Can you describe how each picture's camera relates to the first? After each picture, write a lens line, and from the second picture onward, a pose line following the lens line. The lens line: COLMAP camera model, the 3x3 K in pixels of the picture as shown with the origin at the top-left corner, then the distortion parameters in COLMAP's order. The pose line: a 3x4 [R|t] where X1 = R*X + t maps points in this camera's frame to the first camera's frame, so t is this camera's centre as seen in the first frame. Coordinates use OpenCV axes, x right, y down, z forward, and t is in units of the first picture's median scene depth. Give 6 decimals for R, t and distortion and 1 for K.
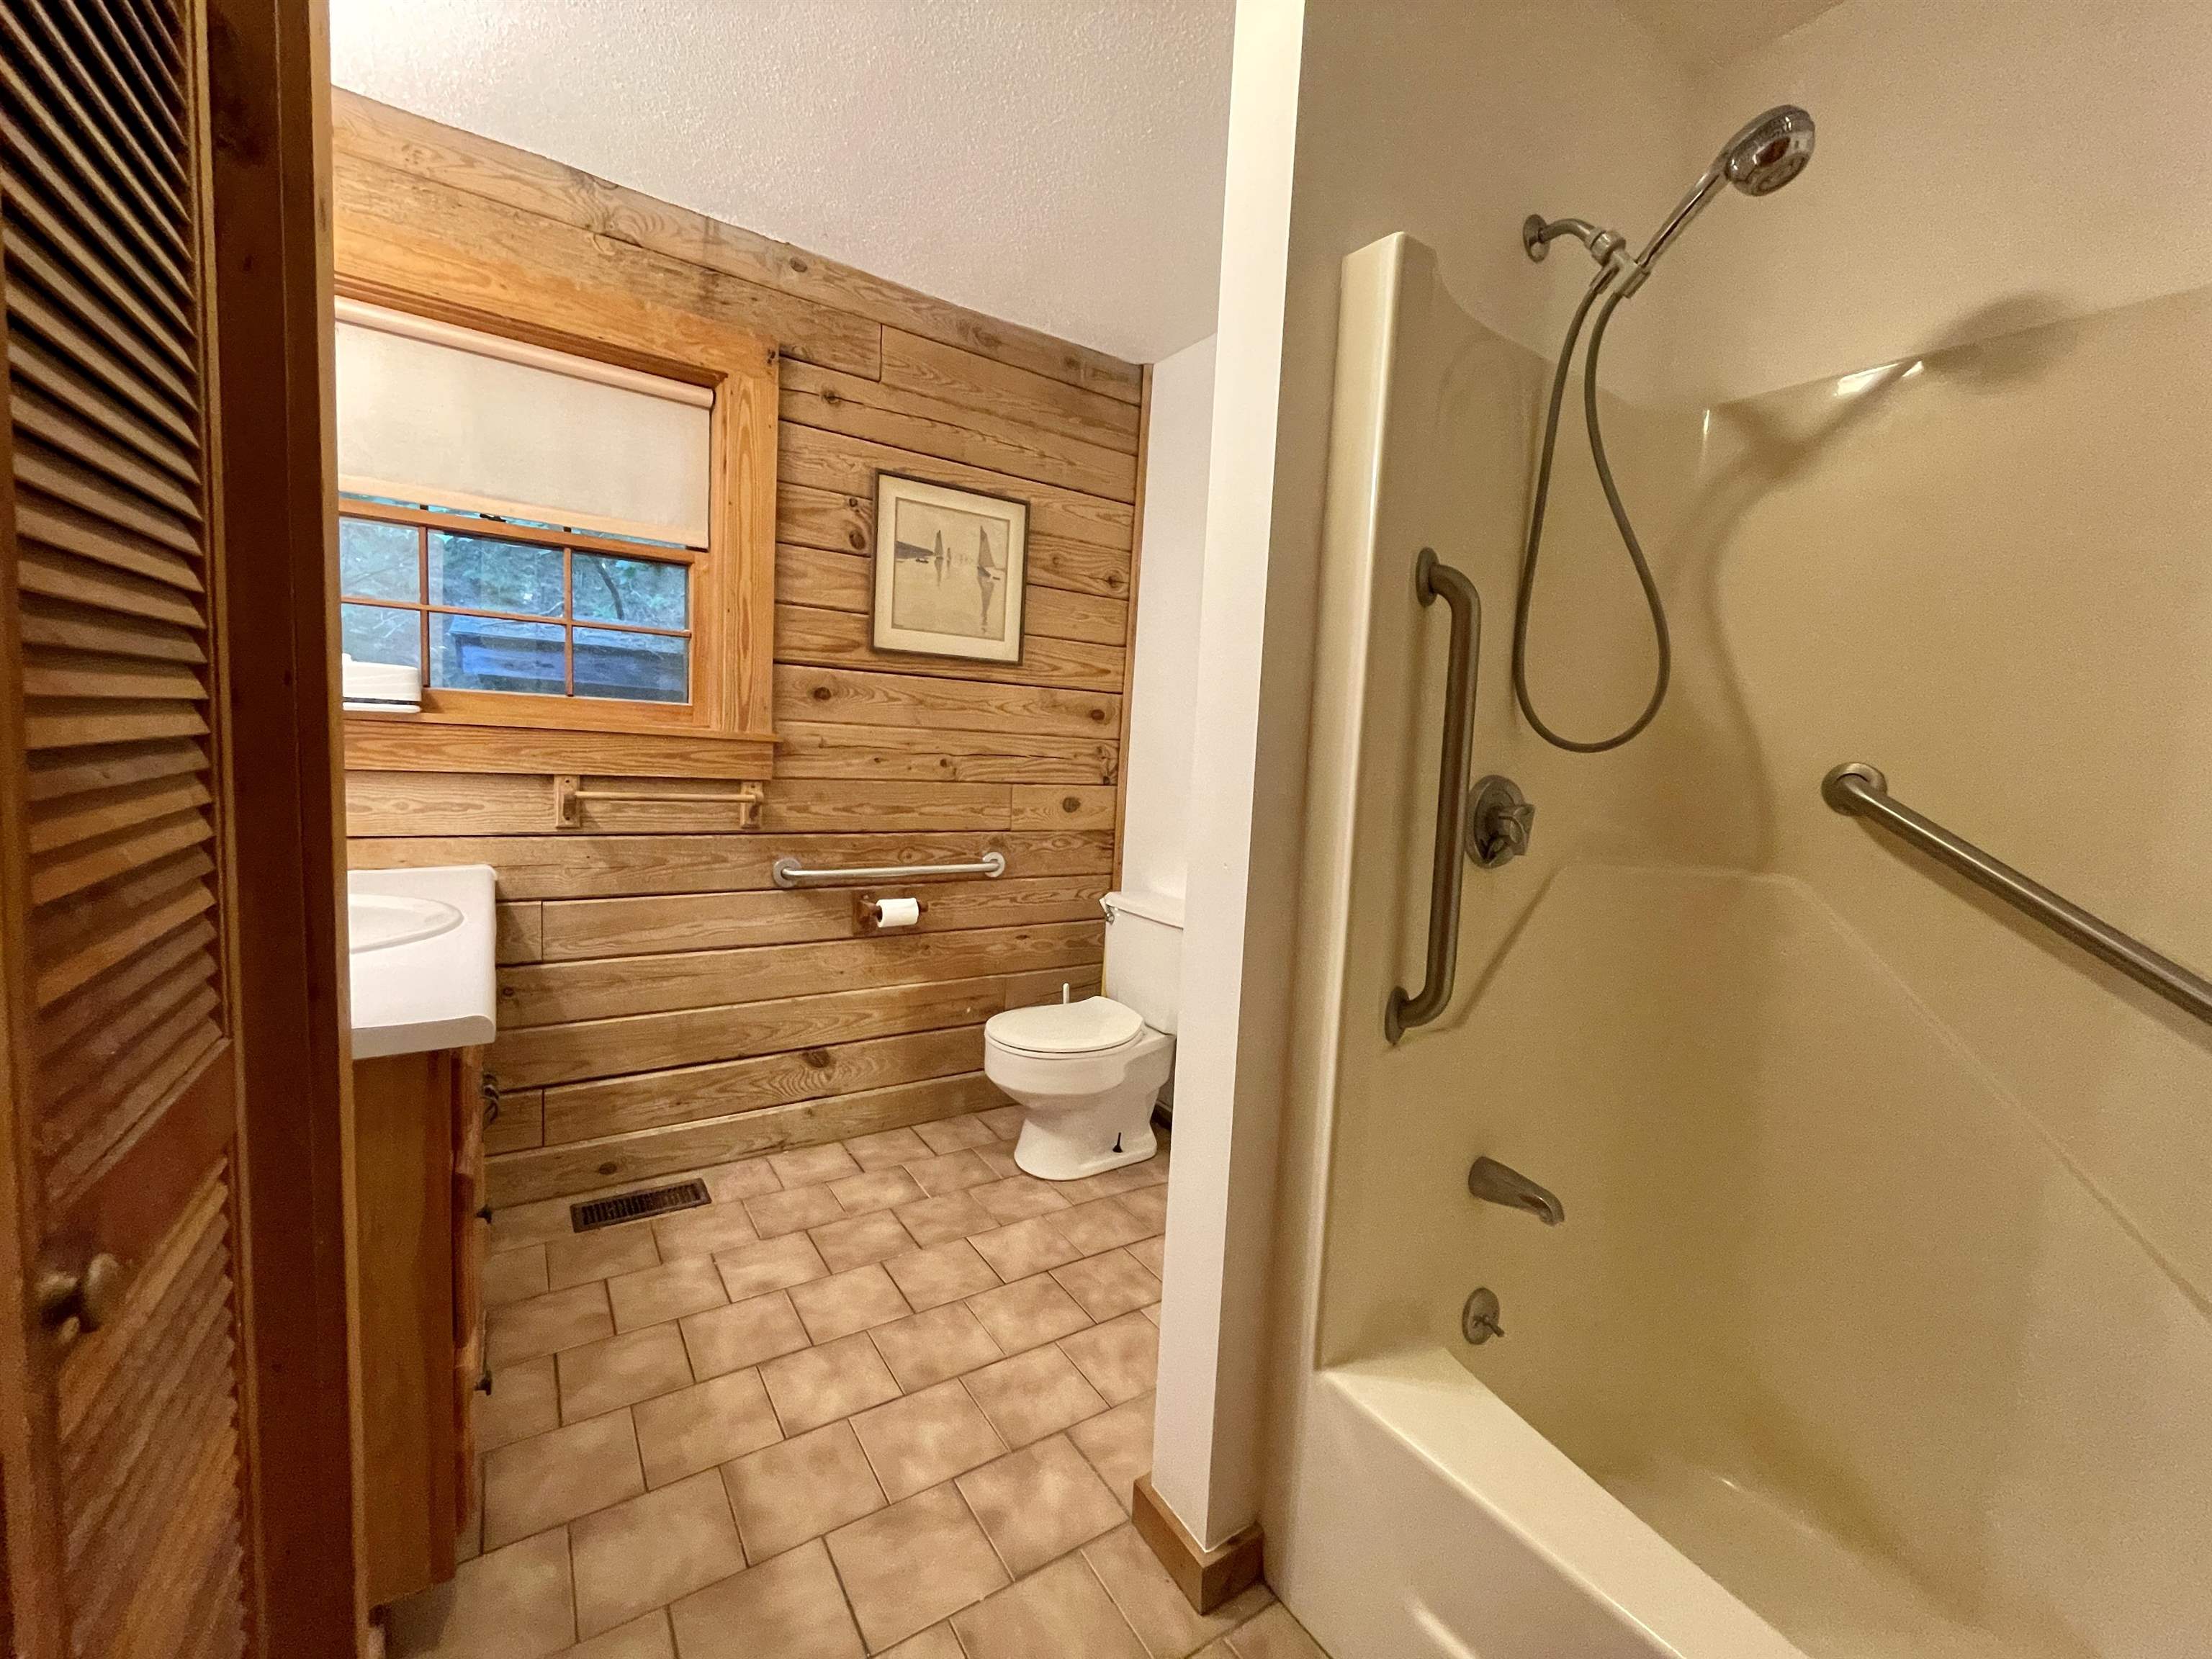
lens RADIAL K [[892.5, 0, 1105.0], [0, 892.5, 829.7], [0, 0, 1]] dist [-0.002496, -0.000249]
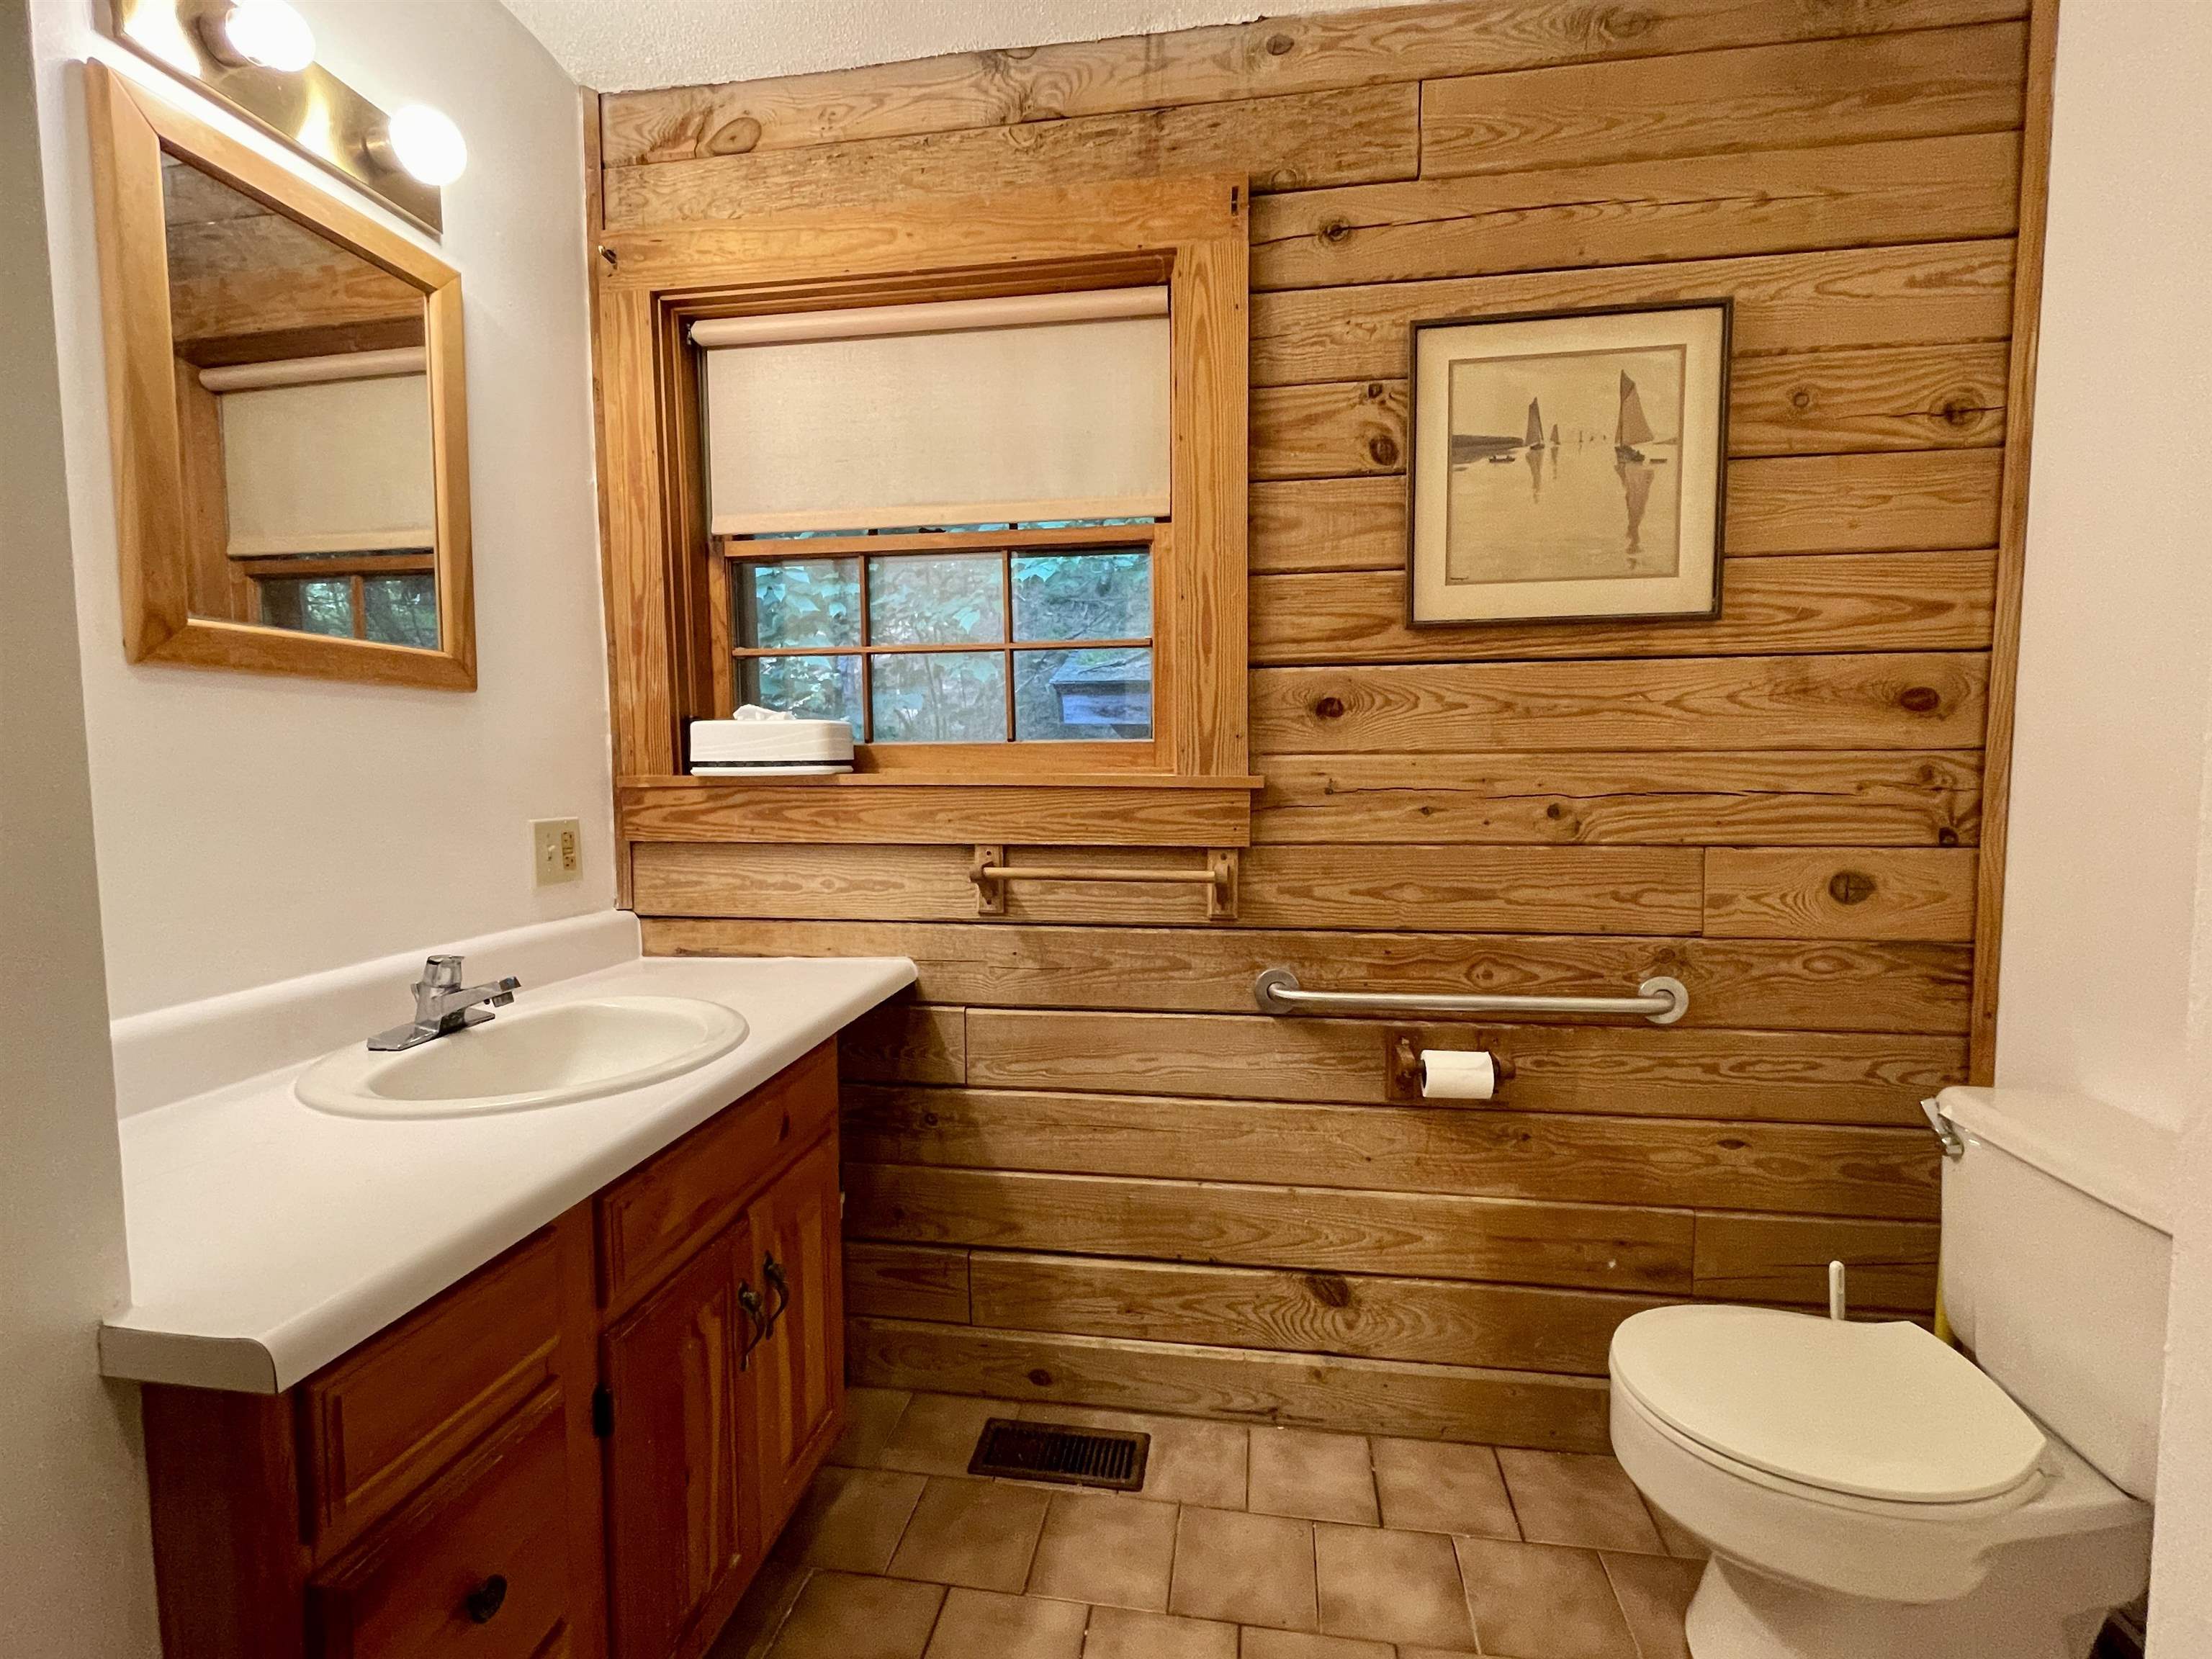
lens RADIAL K [[991.6, 0, 1102.9], [0, 991.6, 830.2], [0, 0, 1]] dist [-0.003733, 0.000303]
pose [[0.731435, -0.010393, -0.681832, 0.039424], [-0.018437, 0.999217, -0.035010, -0.040560], [0.681662, 0.038179, 0.730670, 0.396463]]
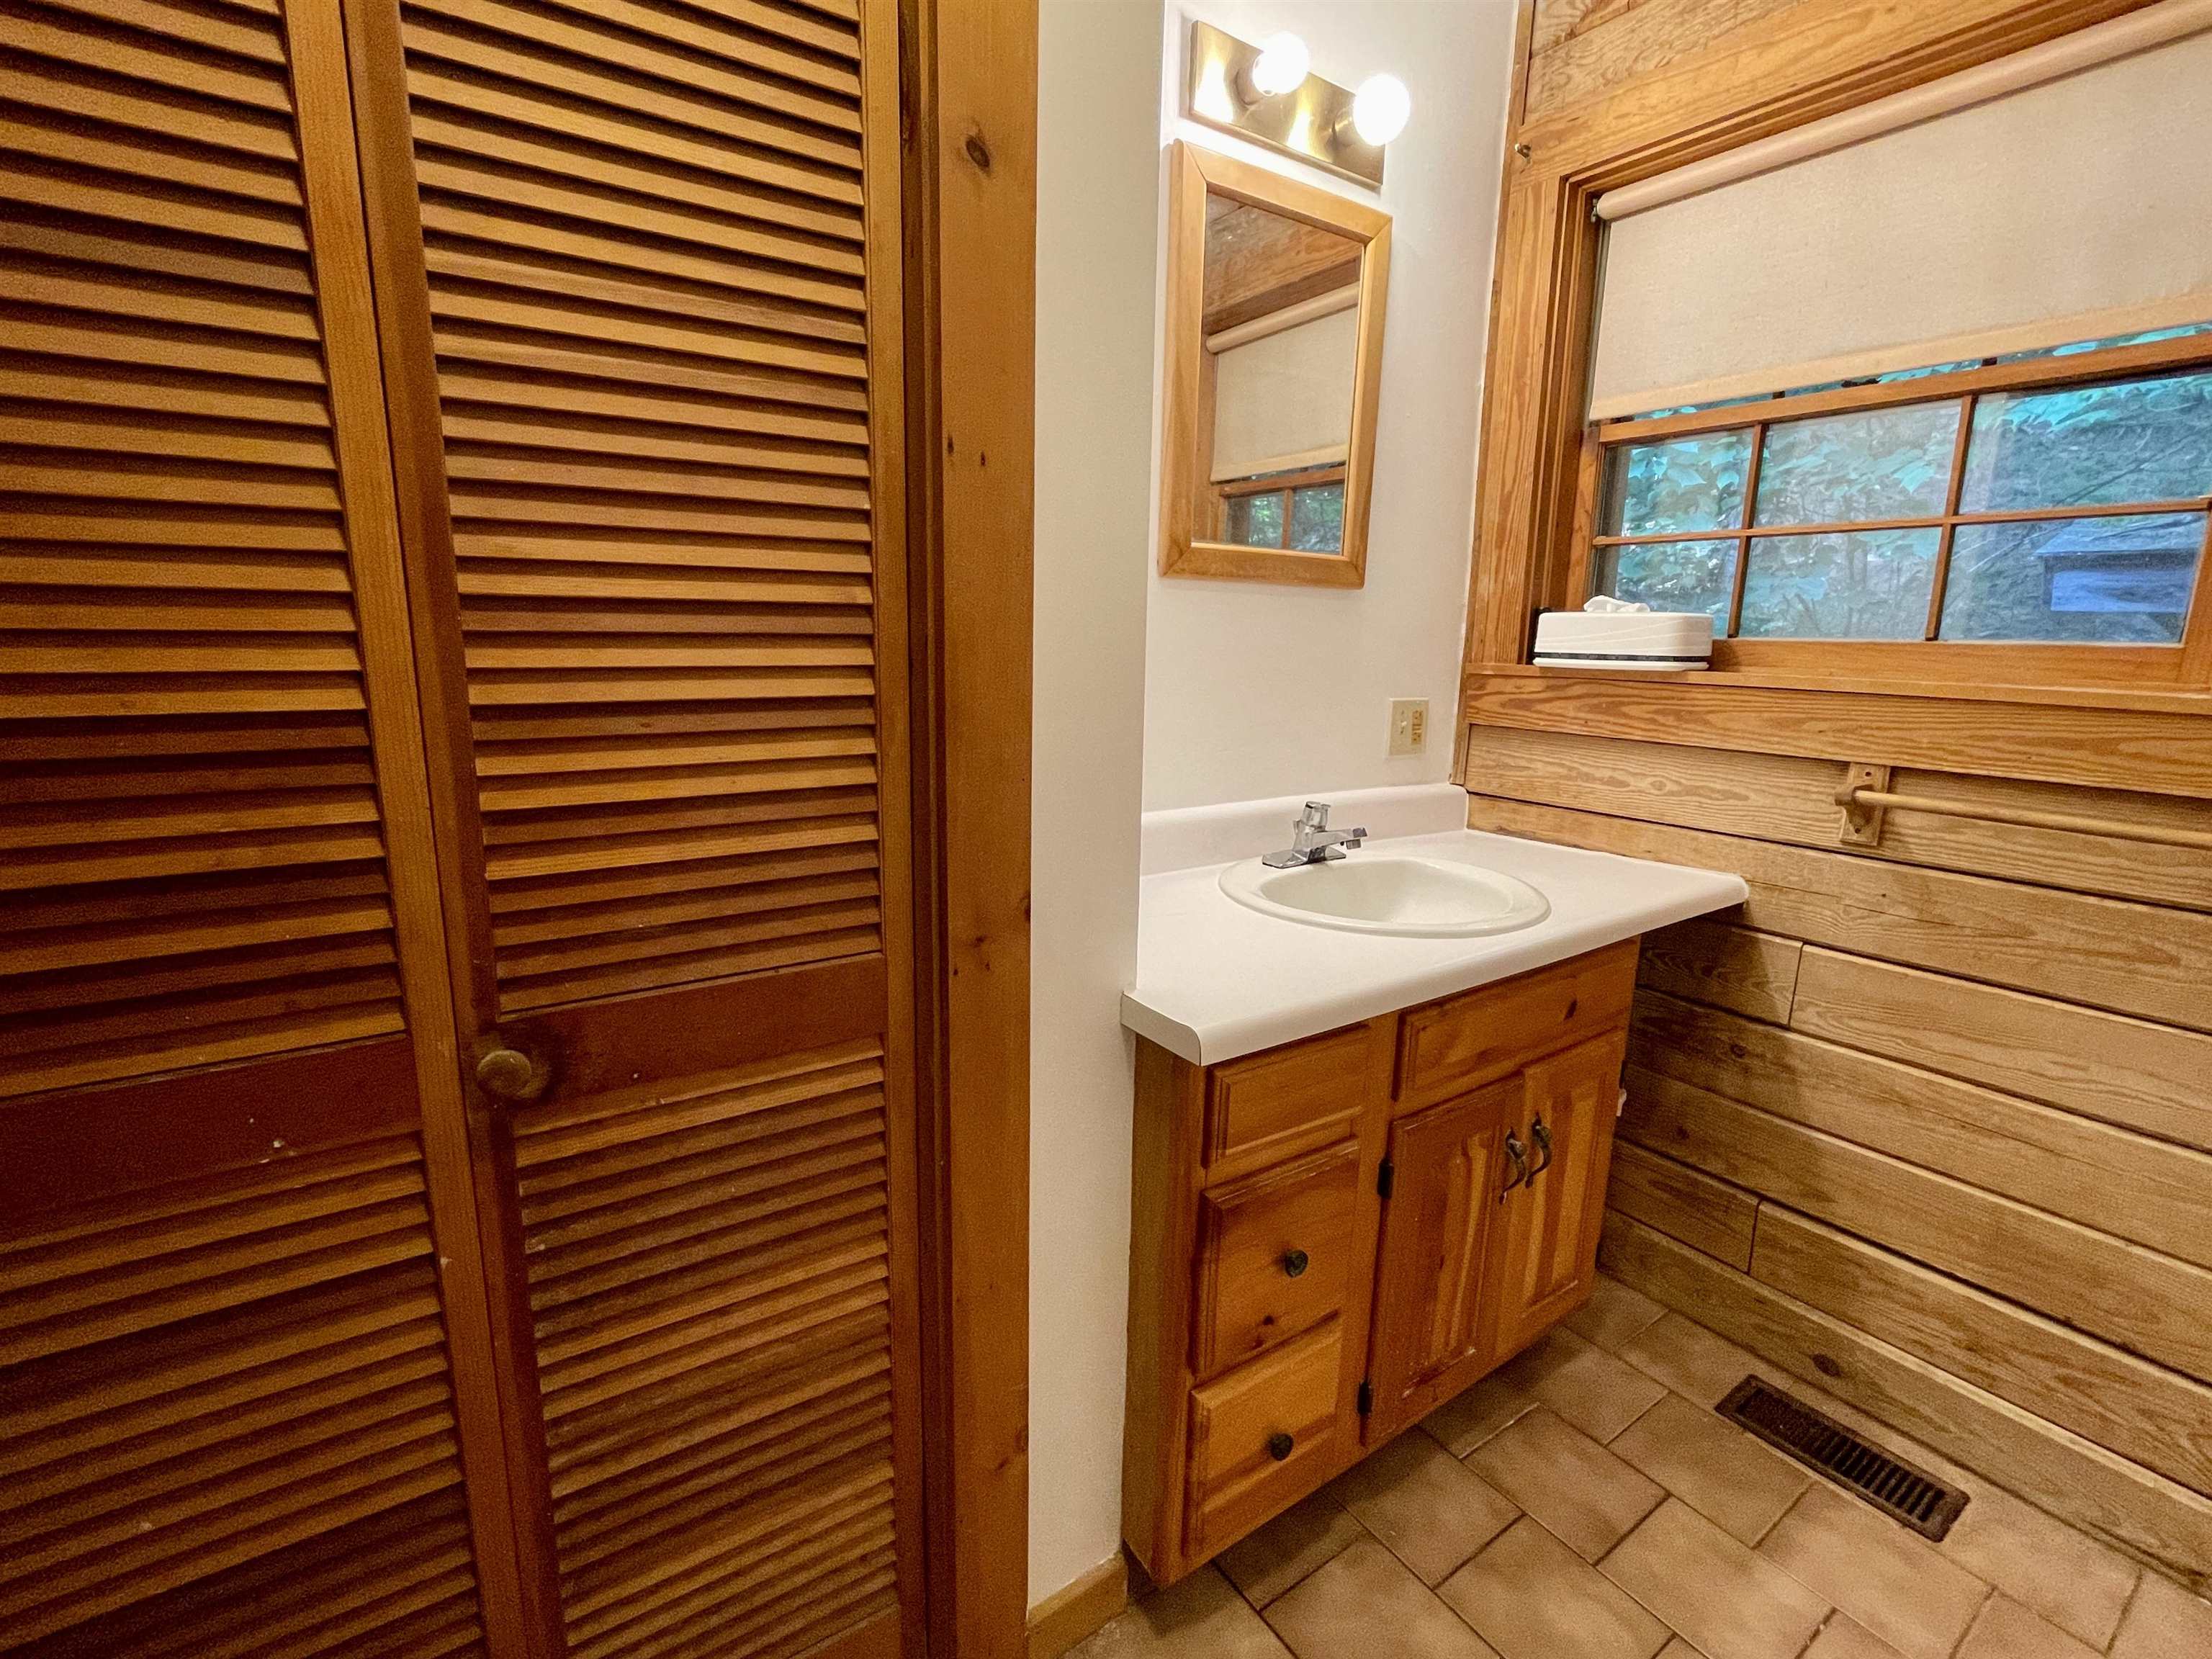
lens RADIAL K [[991.6, 0, 1108.3], [0, 991.6, 830.0], [0, 0, 1]] dist [-0.003733, 0.000303]
pose [[0.022418, 0.142304, -0.989569, 0.088873], [-0.115161, 0.983597, 0.138836, -0.044504], [0.993094, 0.110847, 0.038438, 0.380123]]
